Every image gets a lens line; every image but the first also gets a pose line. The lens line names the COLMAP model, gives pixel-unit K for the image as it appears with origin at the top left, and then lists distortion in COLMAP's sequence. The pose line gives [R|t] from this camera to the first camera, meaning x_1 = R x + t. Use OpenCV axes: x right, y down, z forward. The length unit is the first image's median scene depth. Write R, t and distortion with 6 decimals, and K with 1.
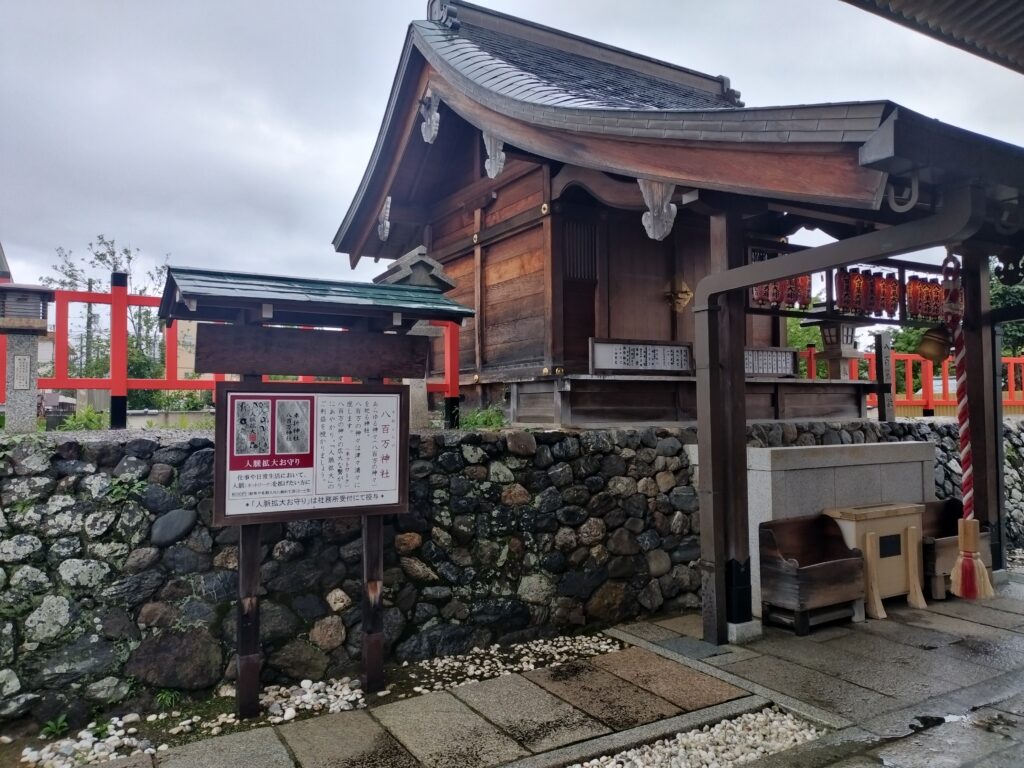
lens RADIAL K [[766.7, 0, 513.5], [0, 766.7, 377.7], [0, 0, 1]] dist [0.022788, -0.014561]
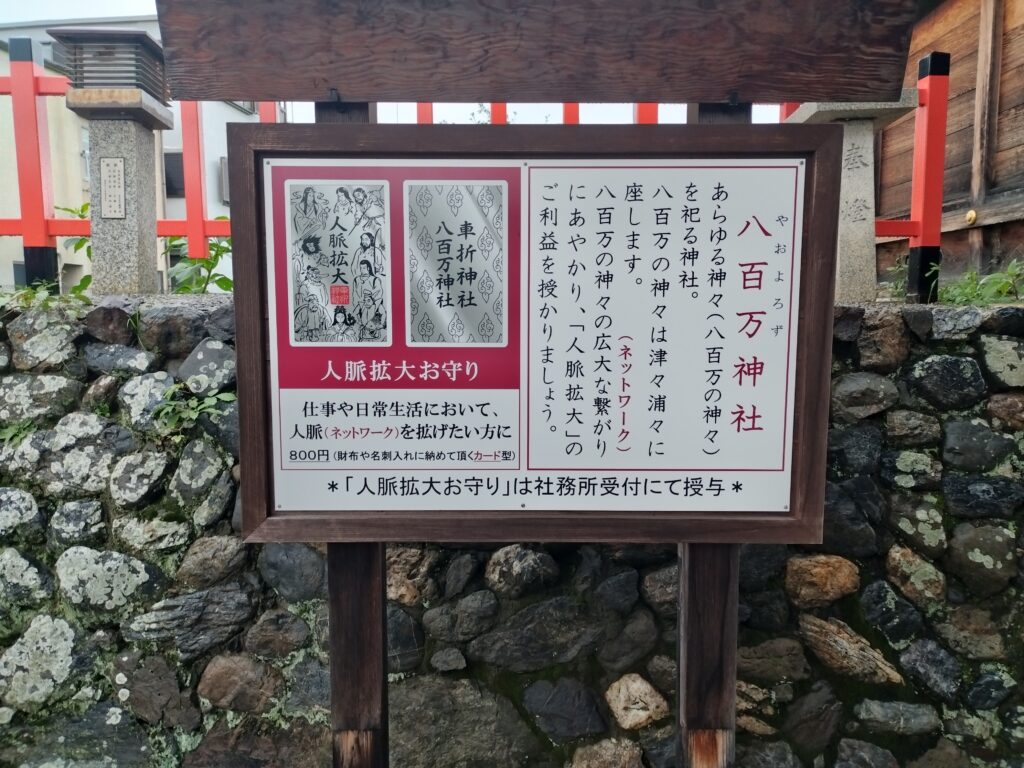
lens RADIAL K [[766.7, 0, 509.5], [0, 766.7, 377.7], [0, 0, 1]] dist [0.022788, -0.014561]
pose [[0.862278, 0.052616, -0.503694, -0.095505], [0.018120, 0.990746, 0.134514, 0.065524], [0.506111, -0.125116, 0.853345, 0.696418]]
